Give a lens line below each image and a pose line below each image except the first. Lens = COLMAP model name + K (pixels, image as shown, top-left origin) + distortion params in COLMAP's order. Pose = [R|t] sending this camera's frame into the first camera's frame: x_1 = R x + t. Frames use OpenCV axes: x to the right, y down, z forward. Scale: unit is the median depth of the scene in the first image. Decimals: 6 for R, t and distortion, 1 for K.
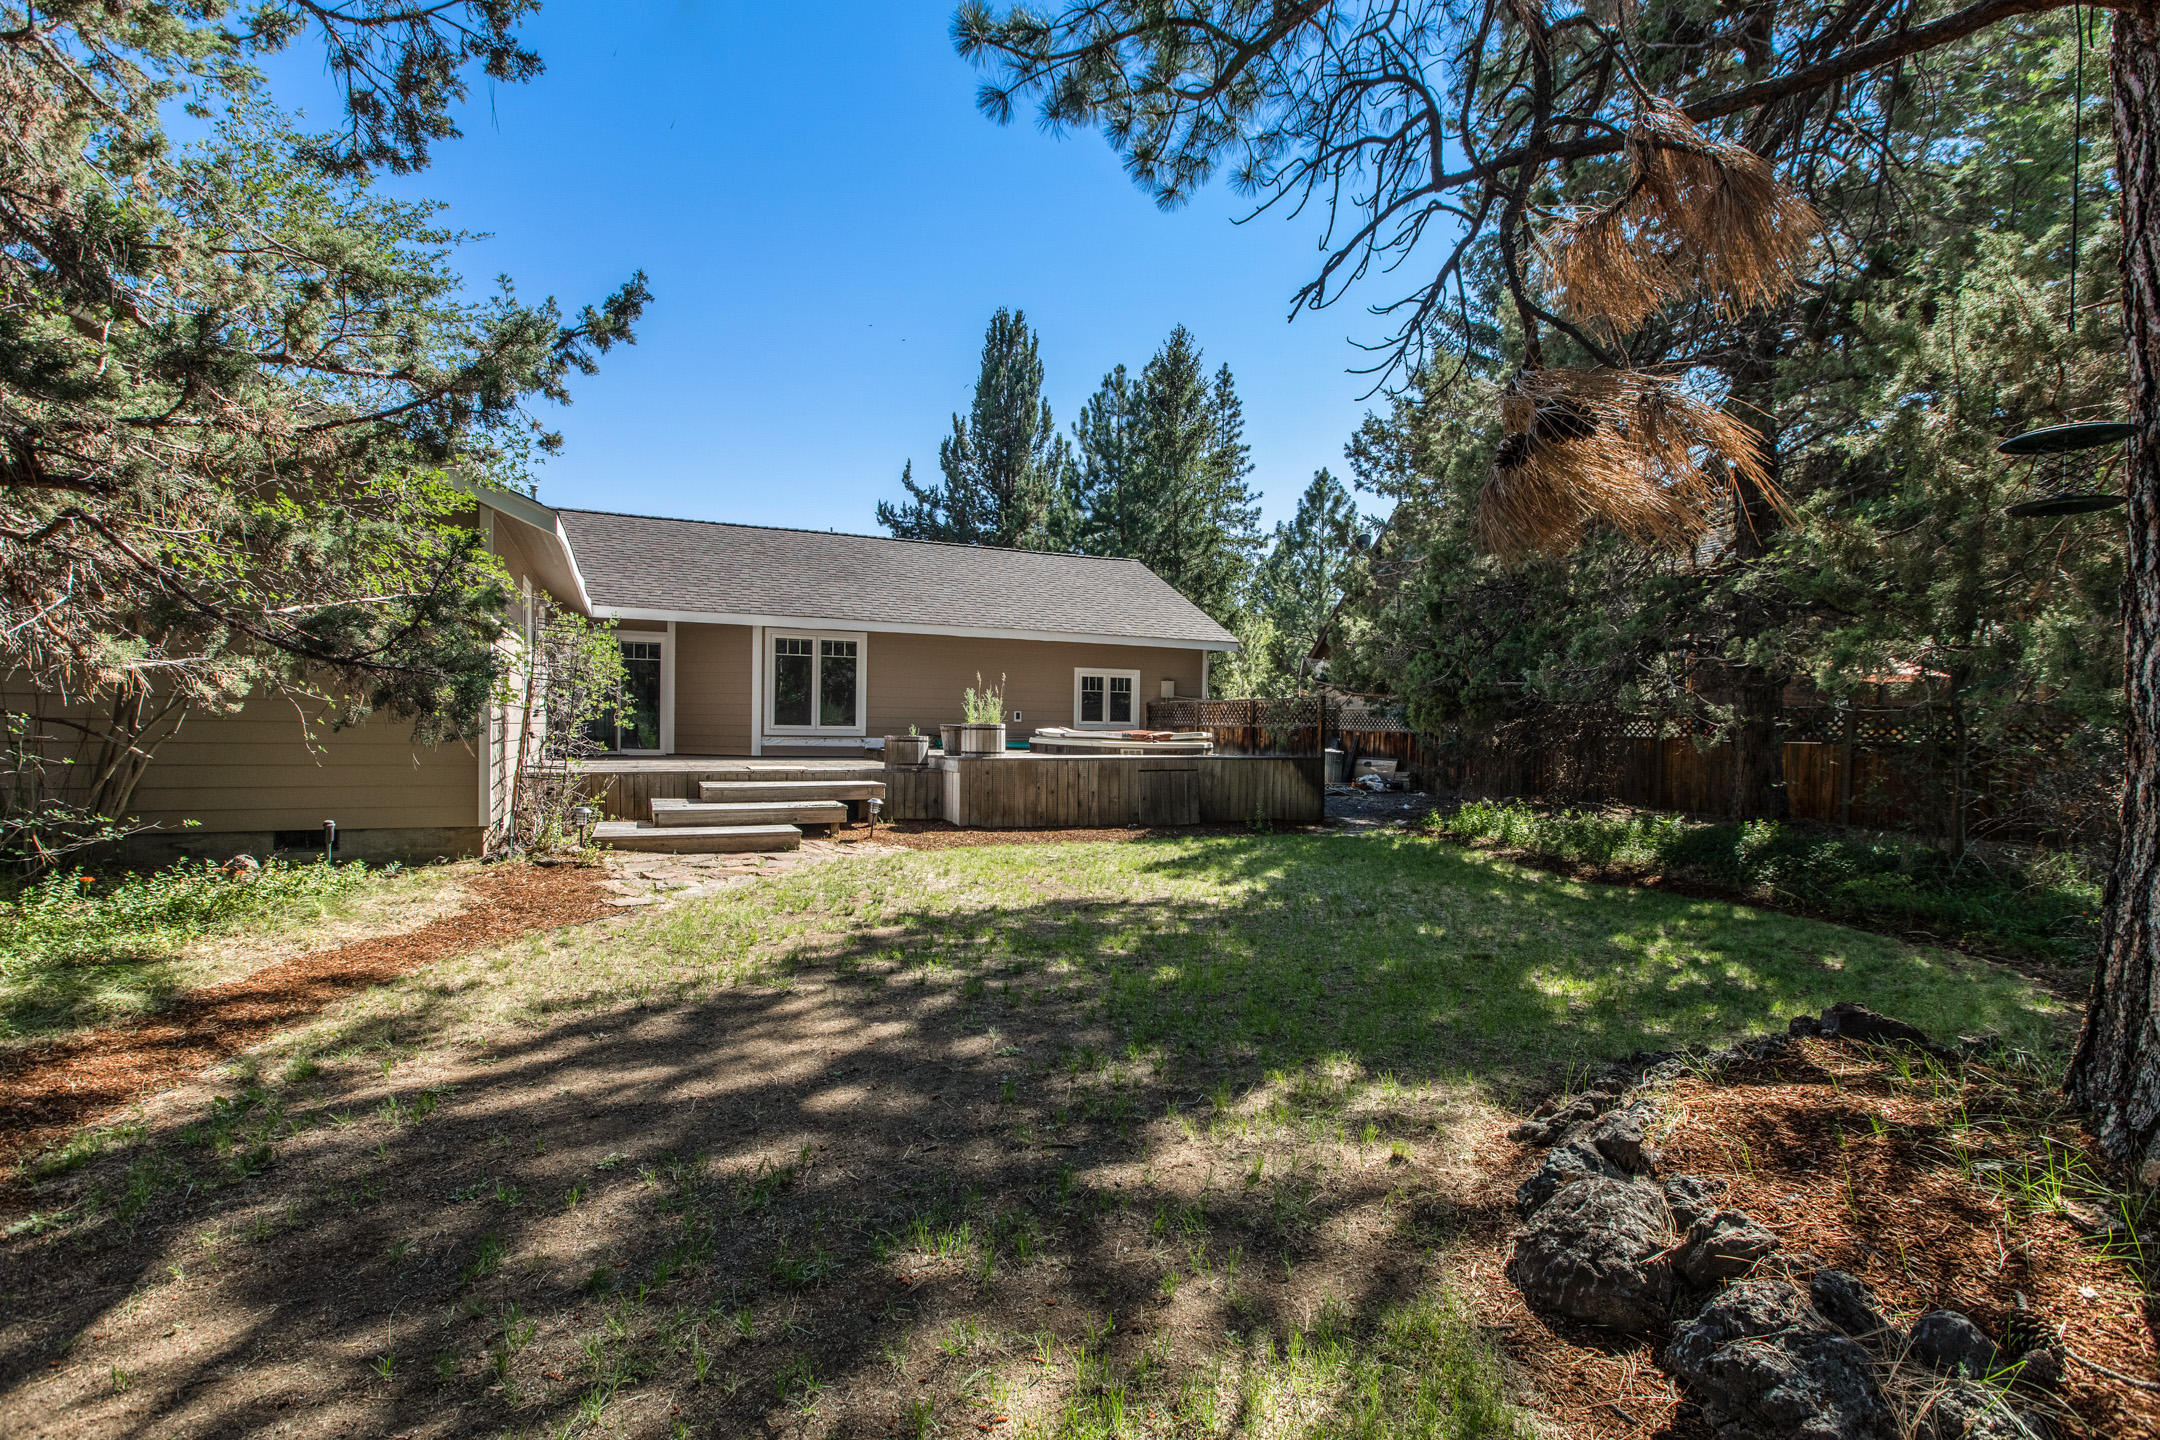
lens RADIAL K [[974.7, 0, 1082.9], [0, 974.7, 726.4], [0, 0, 1]] dist [-0.000144, -0.000002]
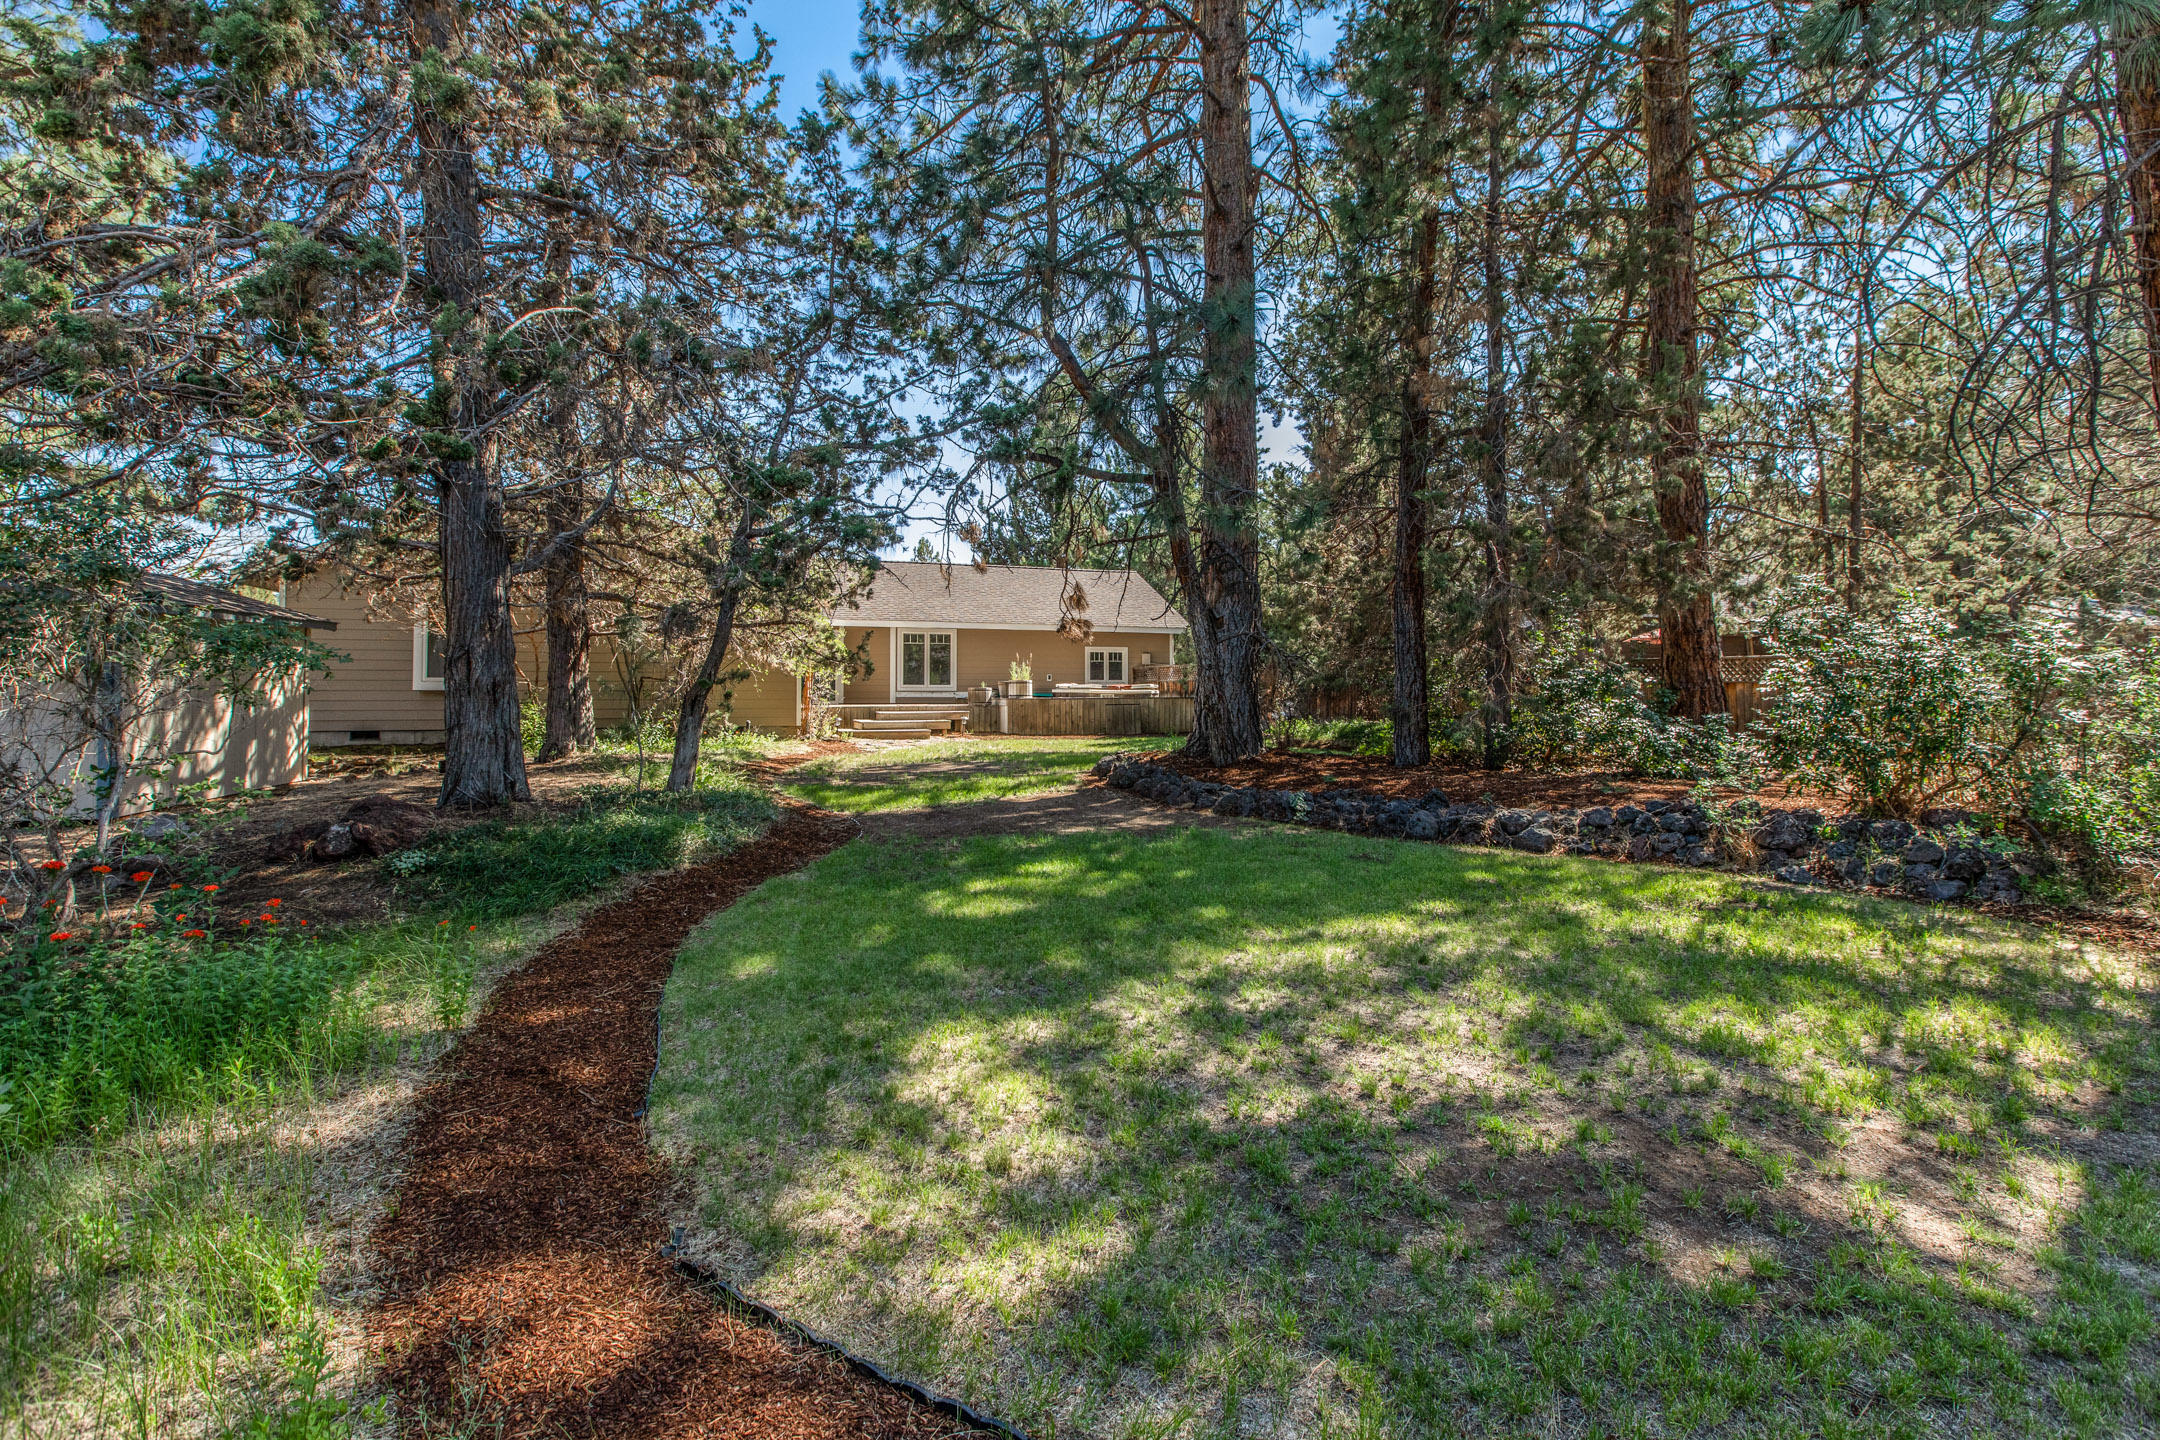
lens RADIAL K [[974.7, 0, 1077.6], [0, 974.7, 711.2], [0, 0, 1]] dist [-0.000144, -0.000002]
pose [[0.995938, -0.014614, -0.088852, 0.130476], [0.016173, 0.999727, 0.016853, 0.020017], [0.088581, -0.018221, 0.995902, -0.644057]]
